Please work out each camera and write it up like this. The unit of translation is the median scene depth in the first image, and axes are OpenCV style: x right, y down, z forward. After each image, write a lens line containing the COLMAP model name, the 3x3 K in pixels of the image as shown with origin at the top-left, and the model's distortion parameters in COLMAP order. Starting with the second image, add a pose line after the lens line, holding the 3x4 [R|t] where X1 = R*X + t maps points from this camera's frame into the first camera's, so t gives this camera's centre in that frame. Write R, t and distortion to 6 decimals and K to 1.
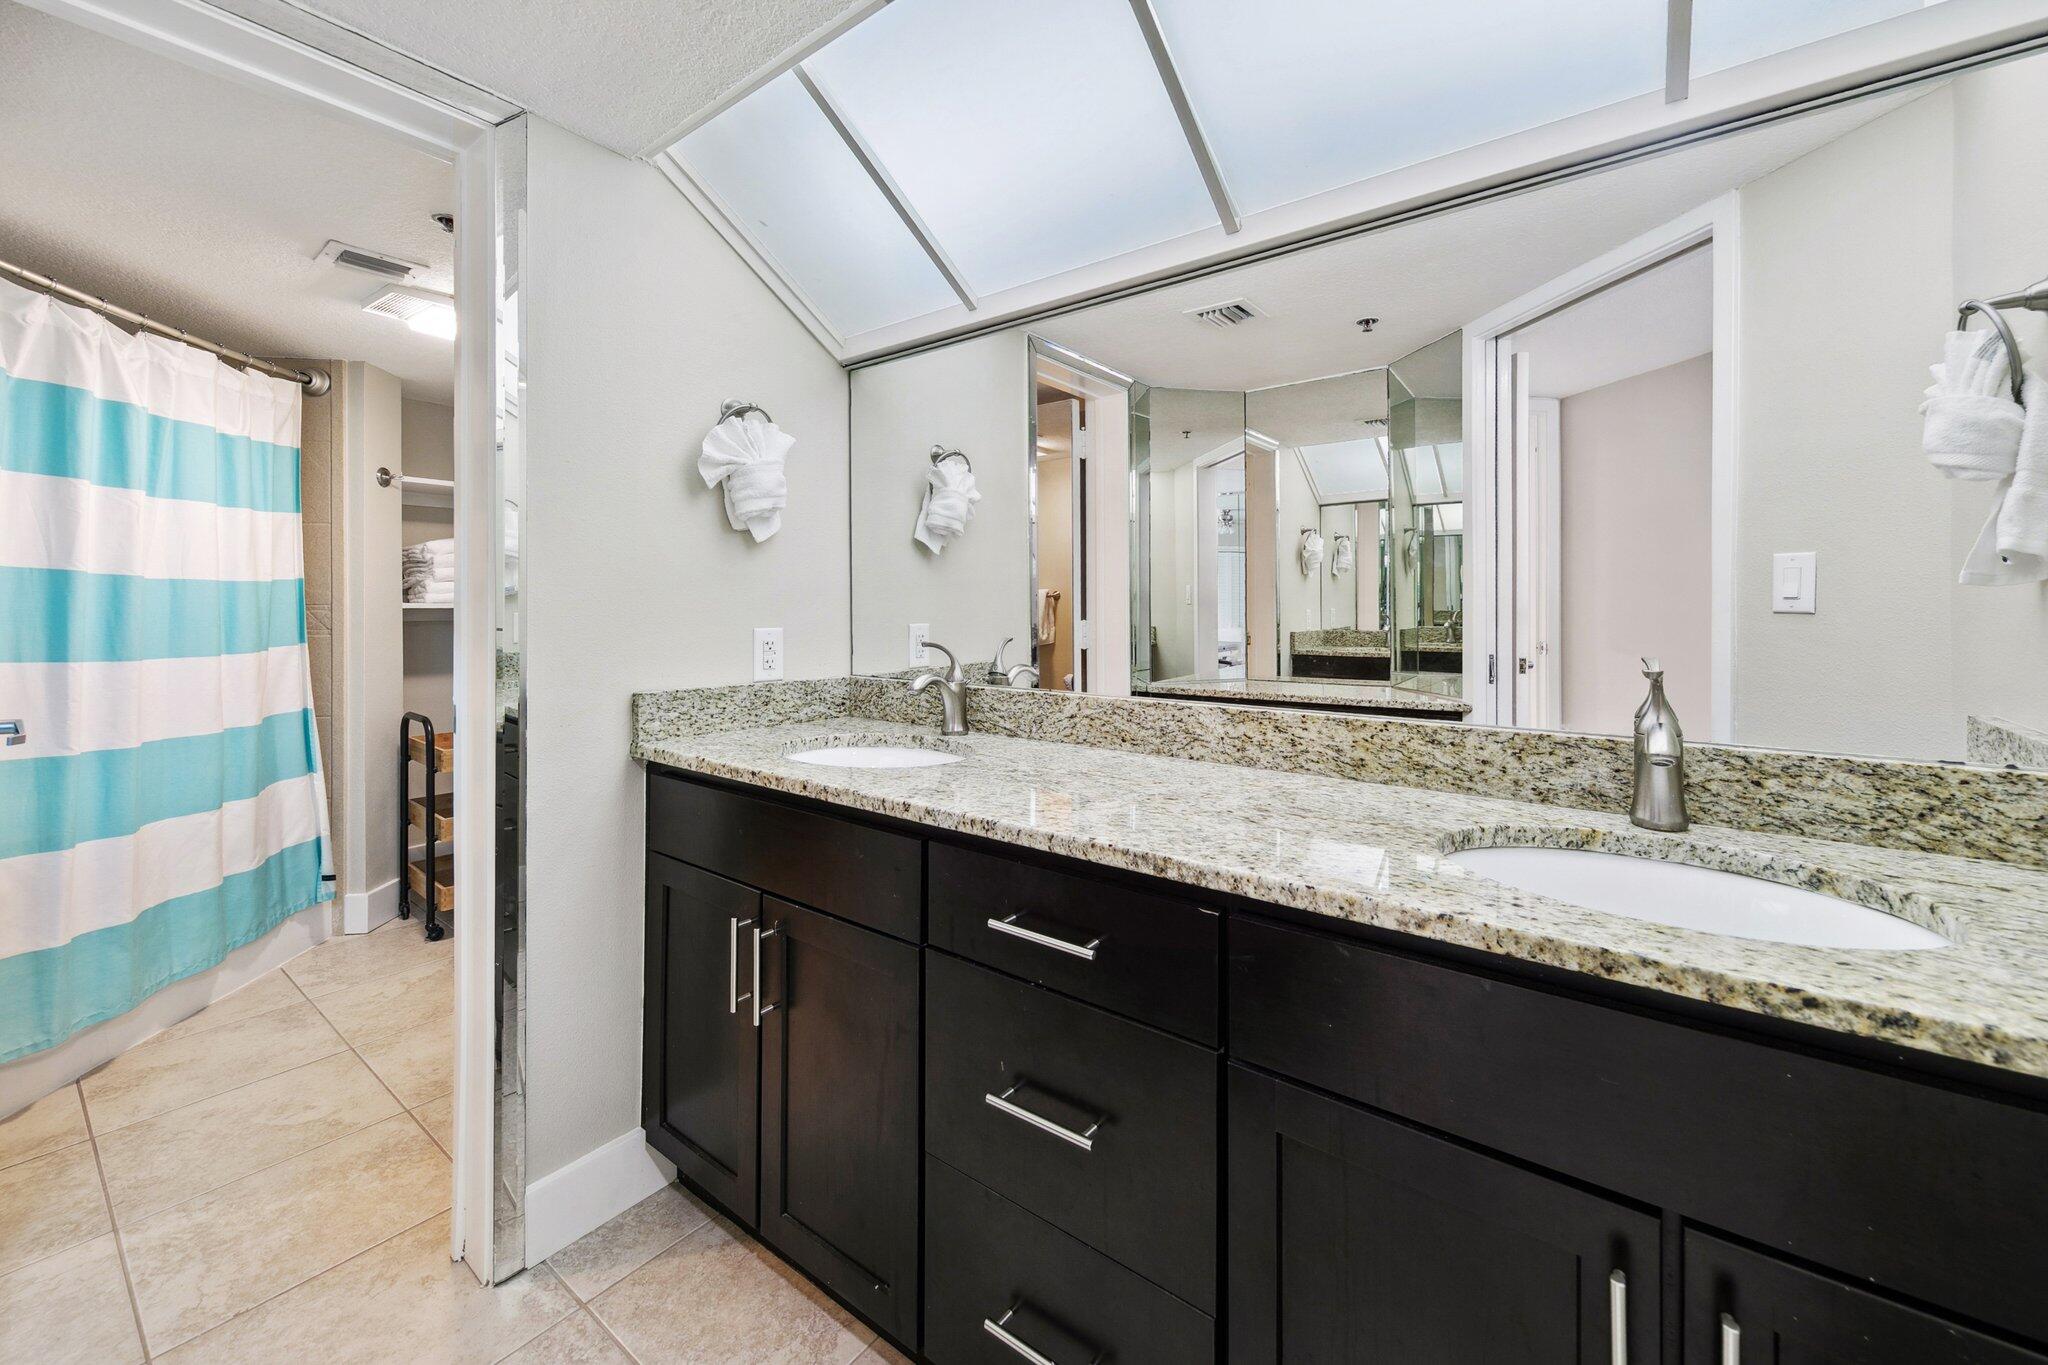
lens RADIAL K [[800.7, 0, 1039.4], [0, 800.7, 614.4], [0, 0, 1]] dist [0.000743, -0.000334]
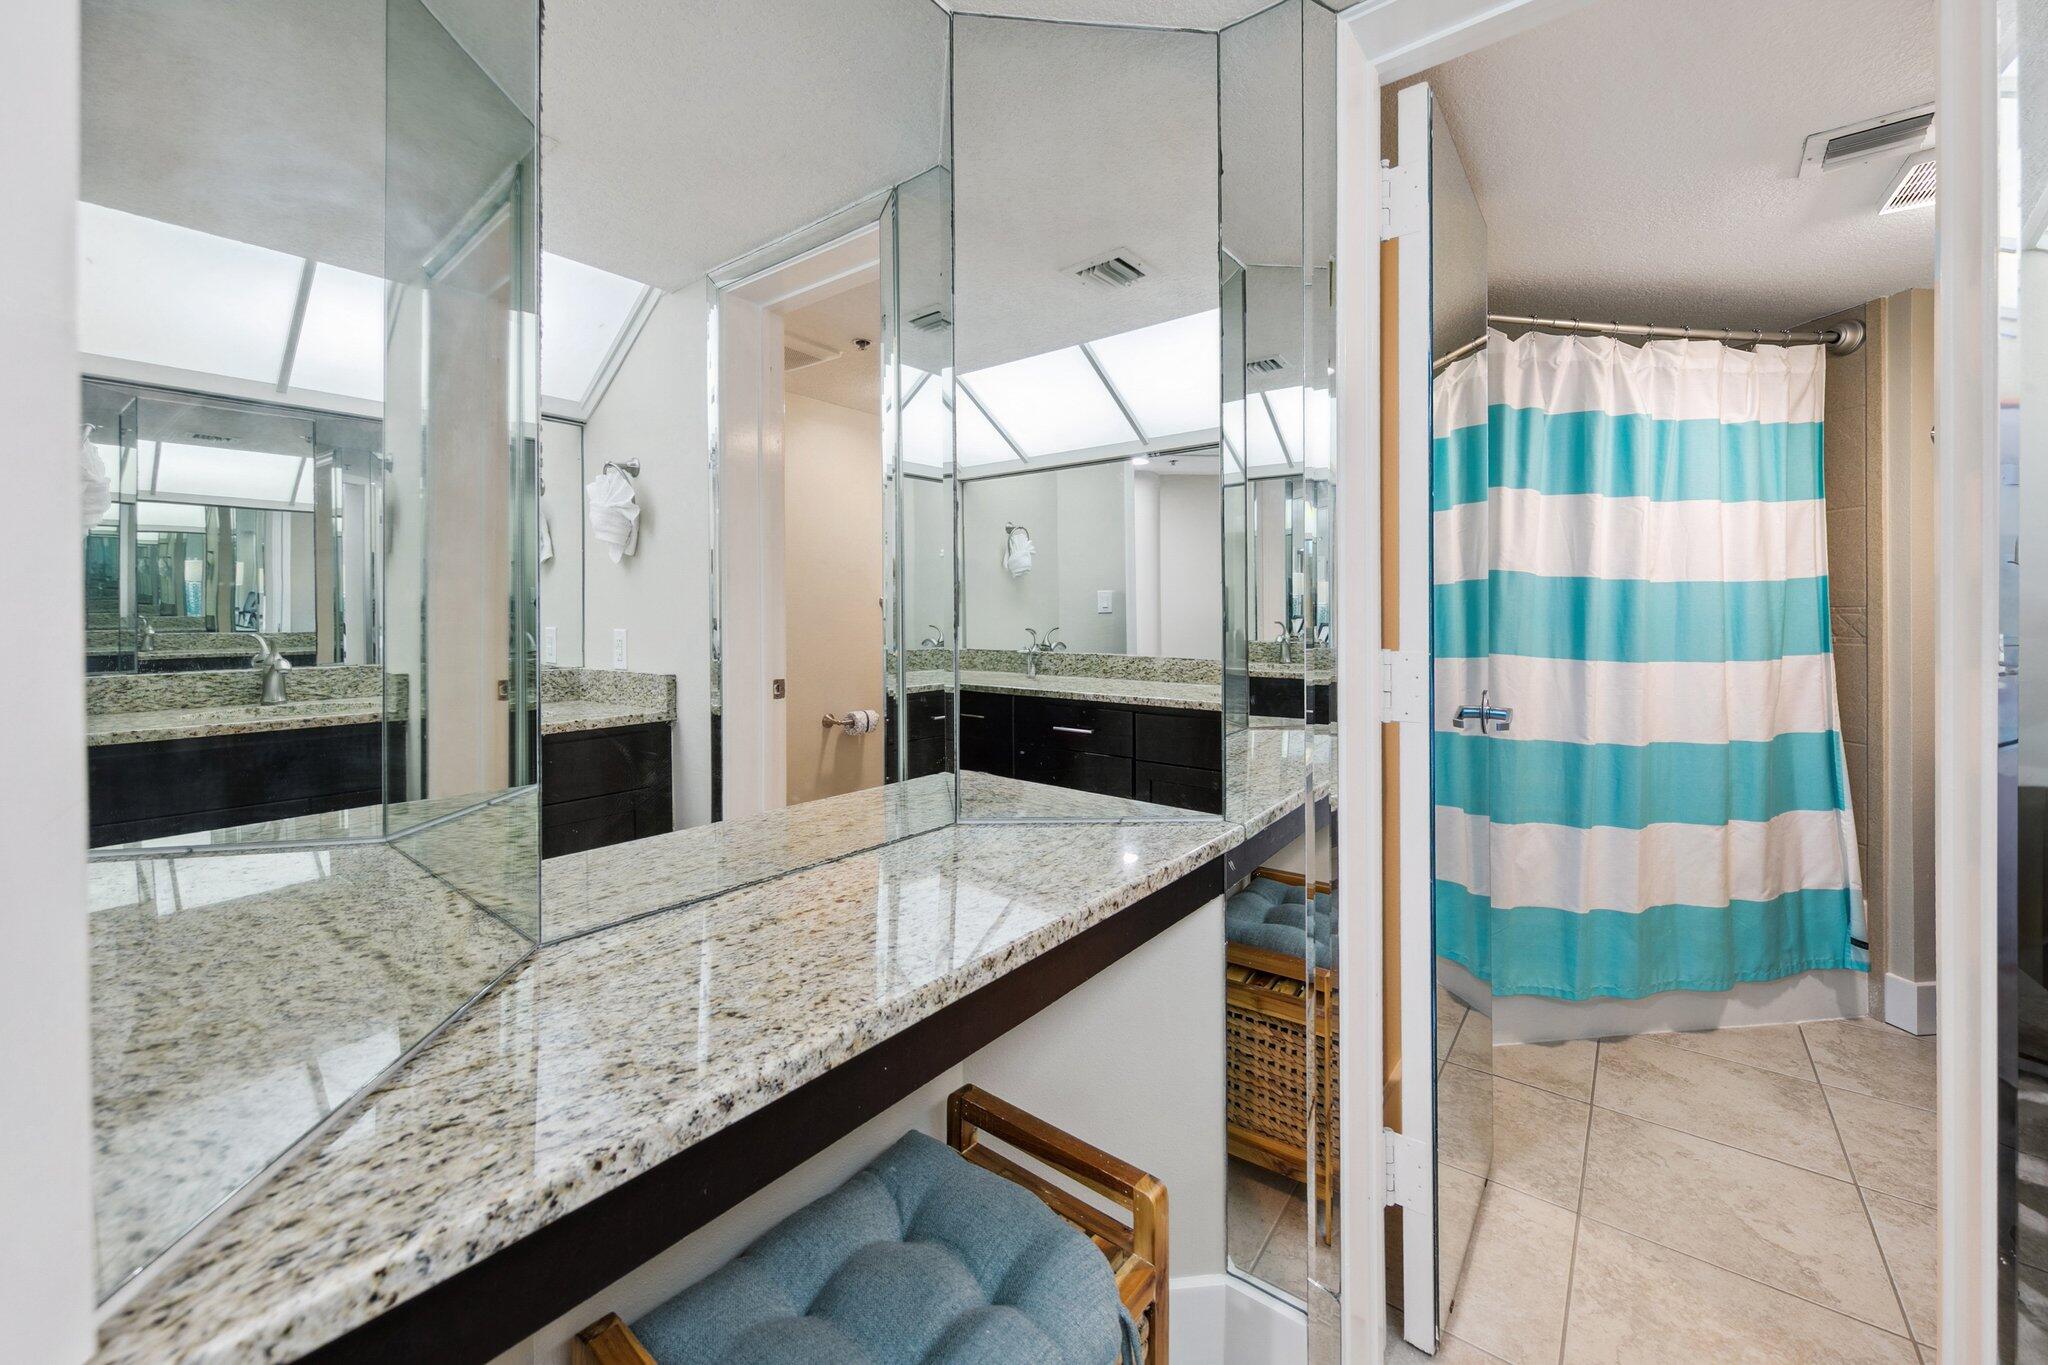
lens RADIAL K [[800.7, 0, 1039.4], [0, 800.7, 614.4], [0, 0, 1]] dist [0.000743, -0.000334]
pose [[-0.012966, 0.000031, -0.999916, -0.075711], [-0.004866, 0.999988, 0.000094, -0.000302], [0.999904, 0.004867, -0.012966, 0.205969]]
